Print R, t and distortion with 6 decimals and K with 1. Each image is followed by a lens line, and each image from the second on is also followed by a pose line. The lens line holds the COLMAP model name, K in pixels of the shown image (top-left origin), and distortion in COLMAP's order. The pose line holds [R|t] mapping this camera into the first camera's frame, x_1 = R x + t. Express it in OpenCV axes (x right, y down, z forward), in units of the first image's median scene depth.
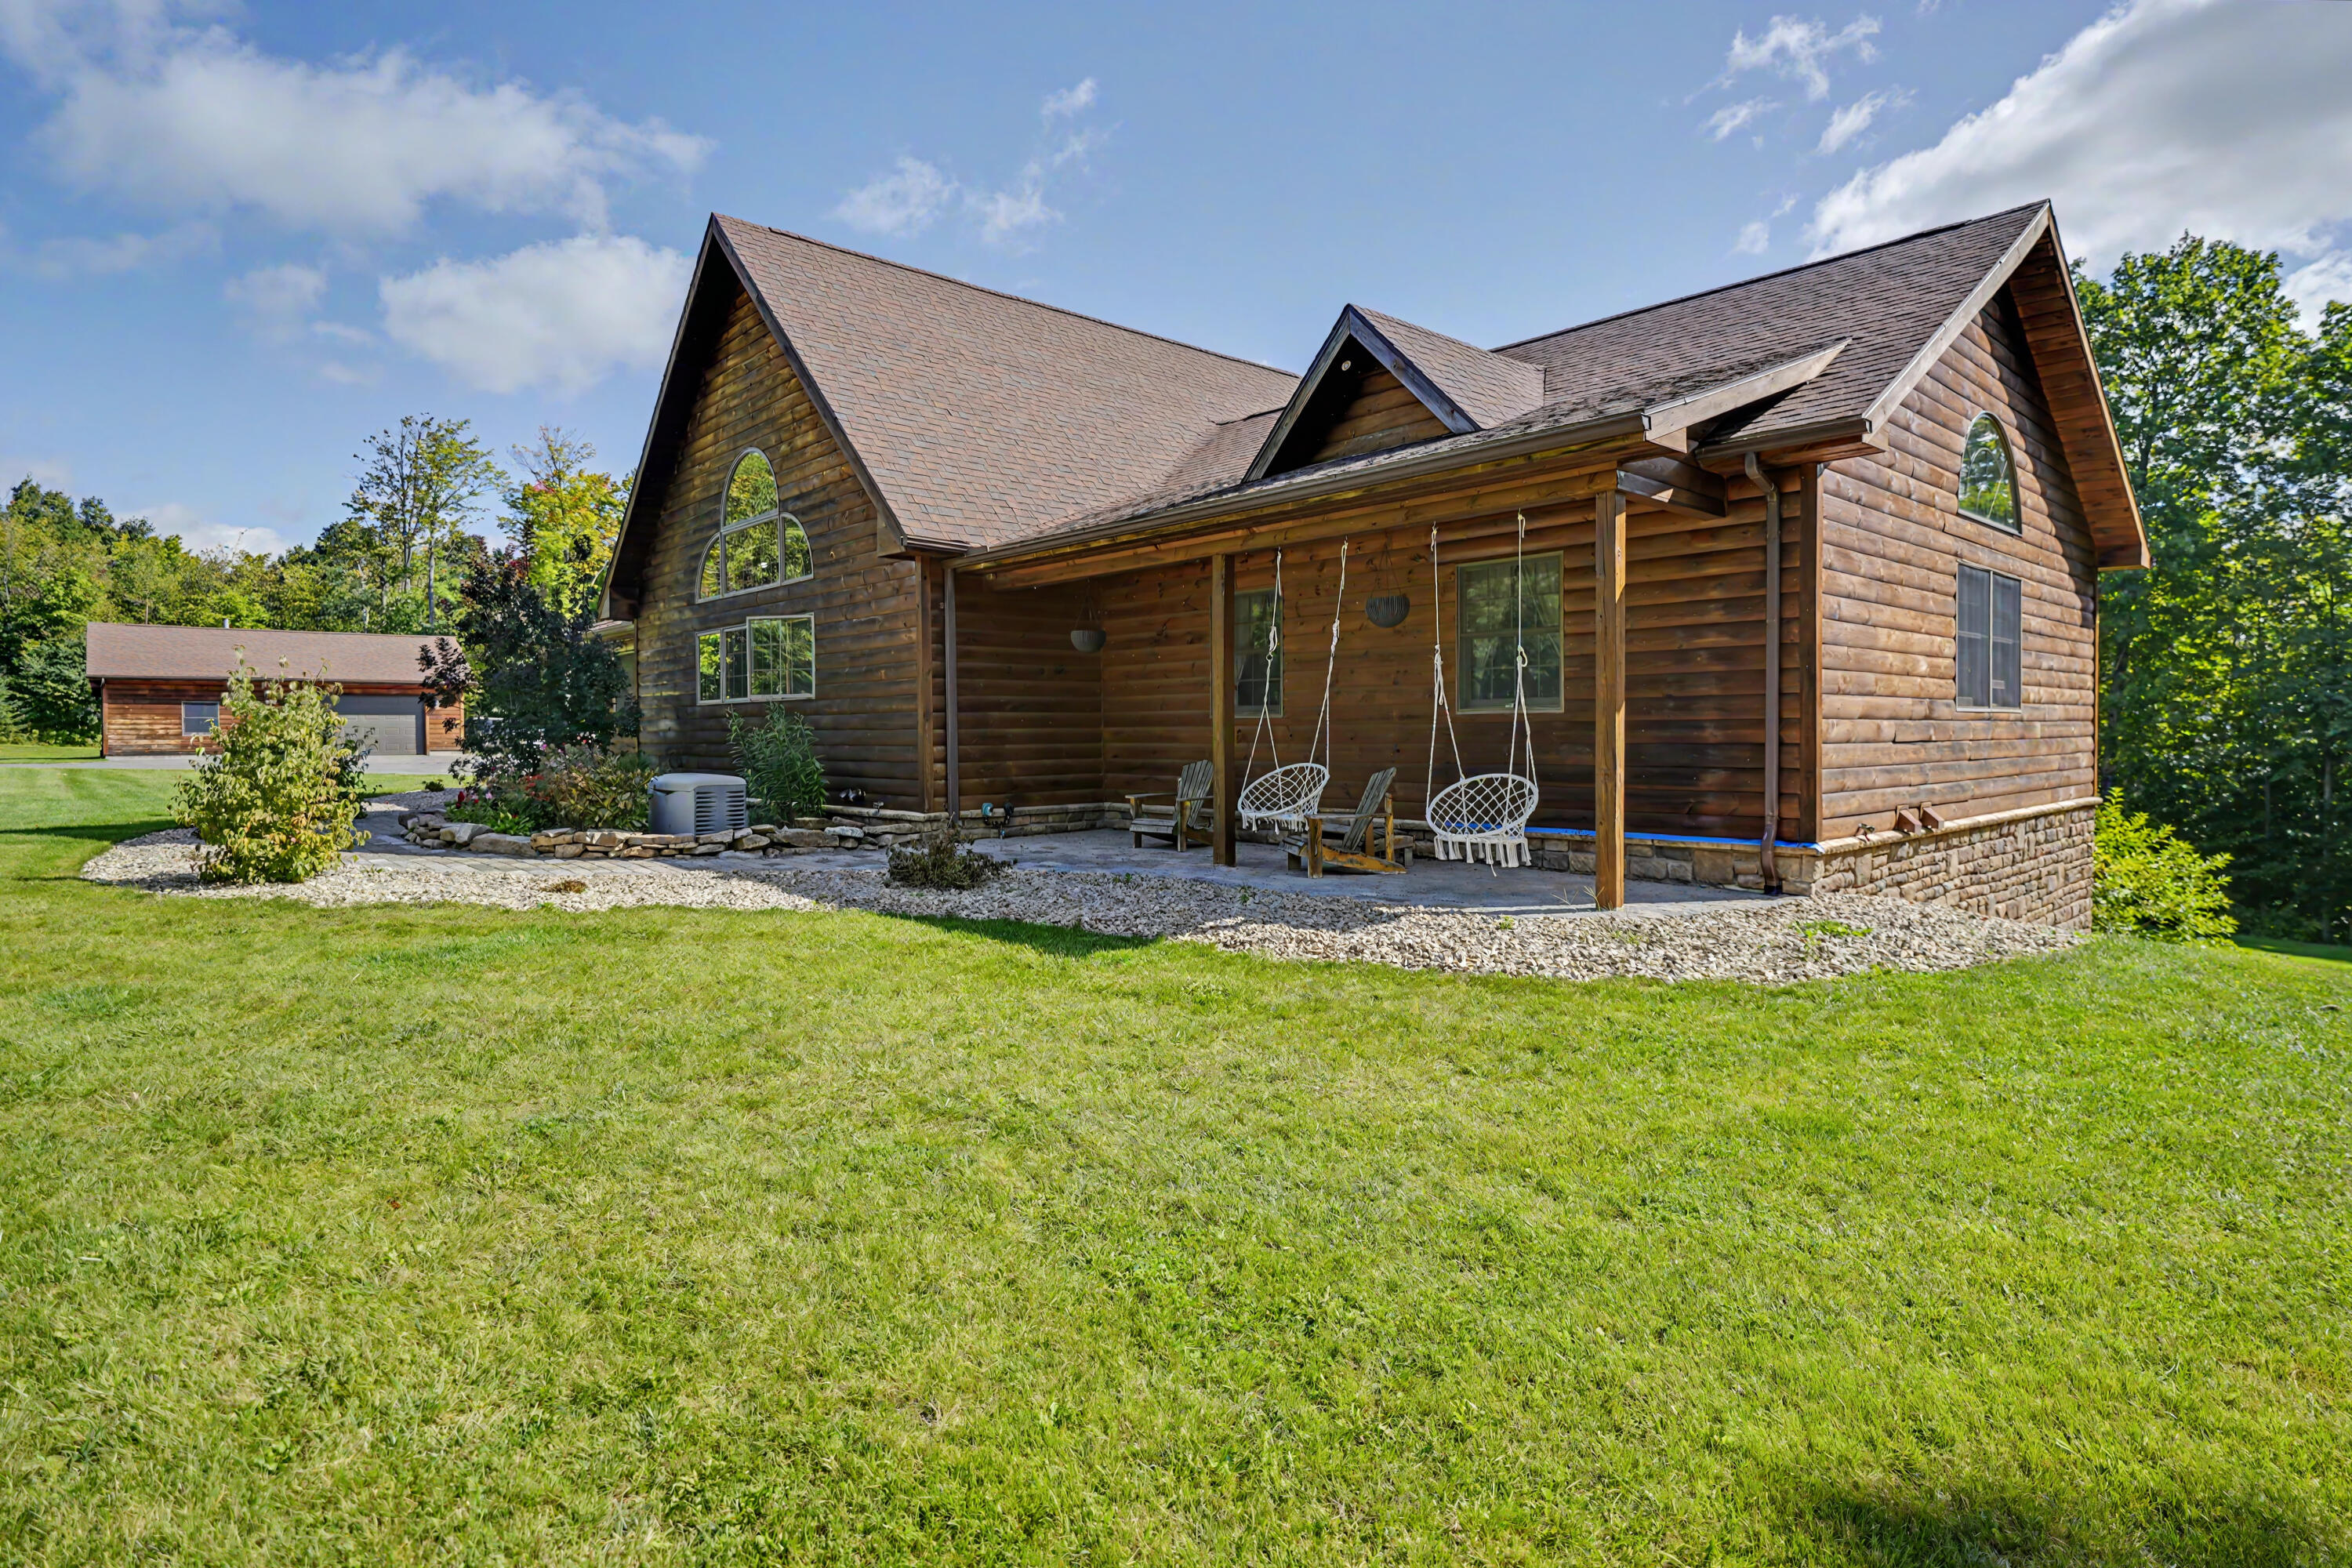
lens RADIAL K [[1232.8, 0, 1171.3], [0, 1232.8, 777.2], [0, 0, 1]] dist [-0.001211, 0.000431]
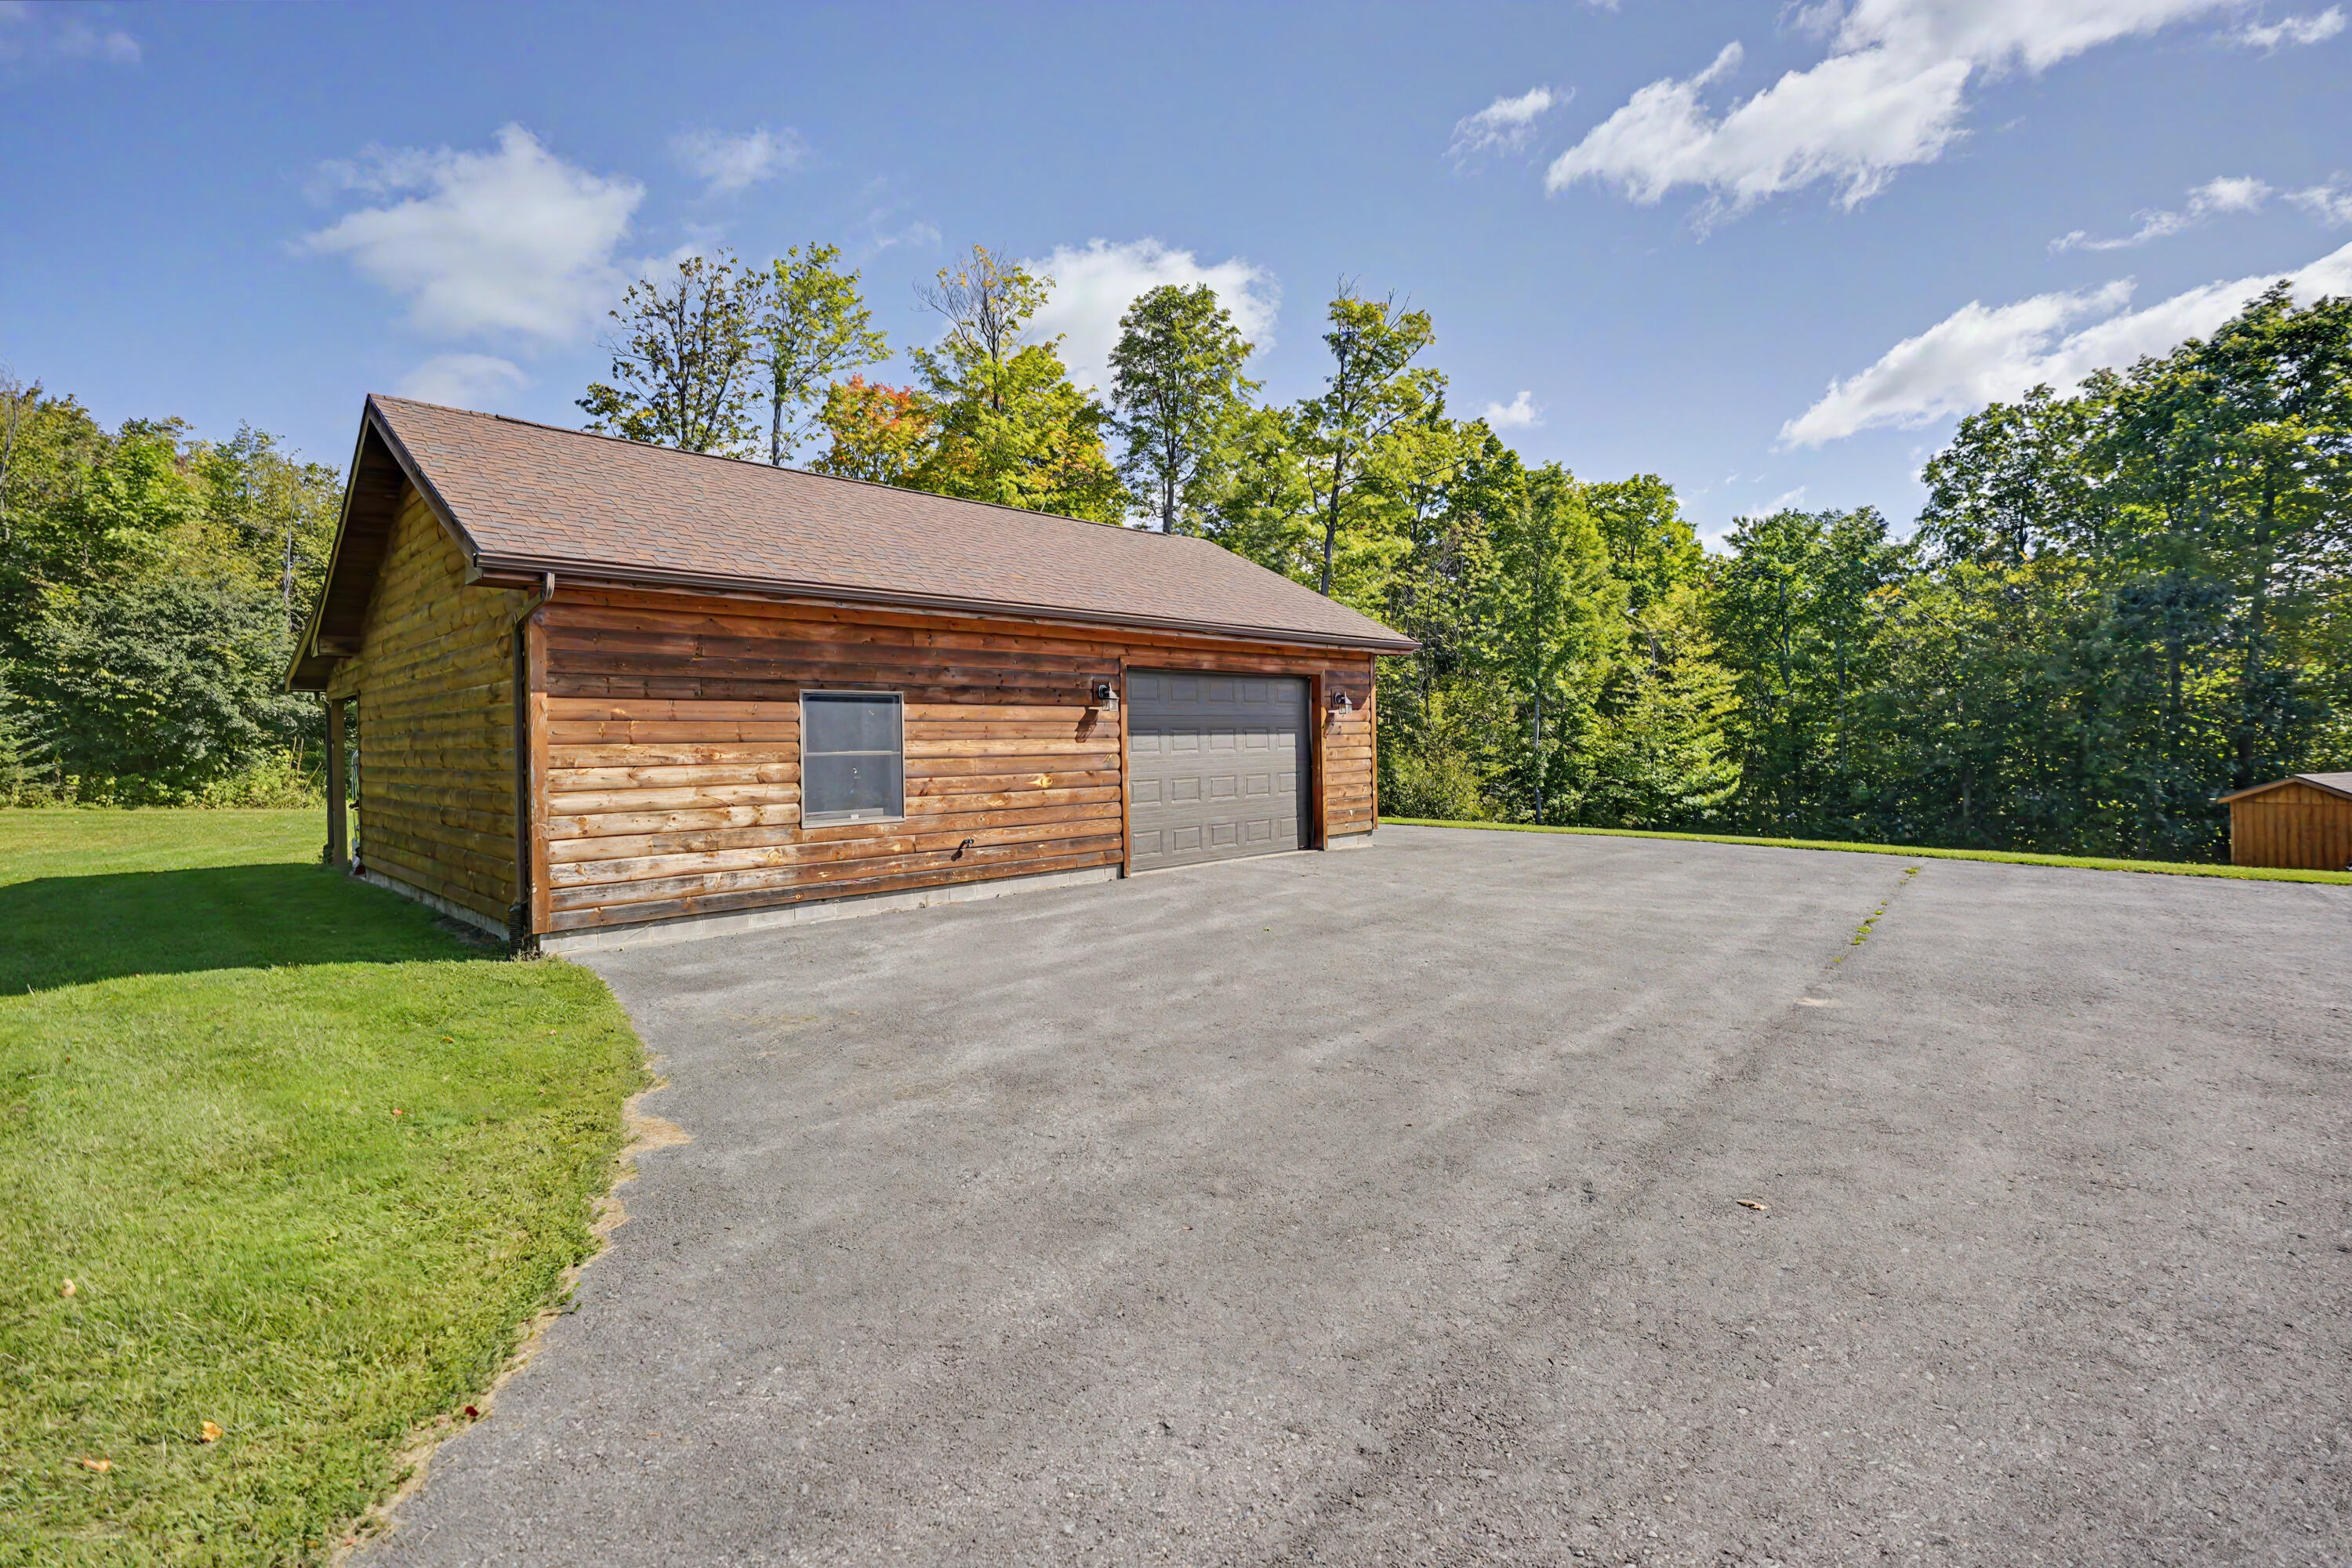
lens RADIAL K [[1078.0, 0, 1182.2], [0, 1078.0, 774.6], [0, 0, 1]] dist [-0.000835, -0.000605]
pose [[0.996723, -0.013752, 0.079719, -0.533703], [0.014183, 0.999888, -0.004845, -0.030546], [-0.079643, 0.005960, 0.996806, 0.558316]]
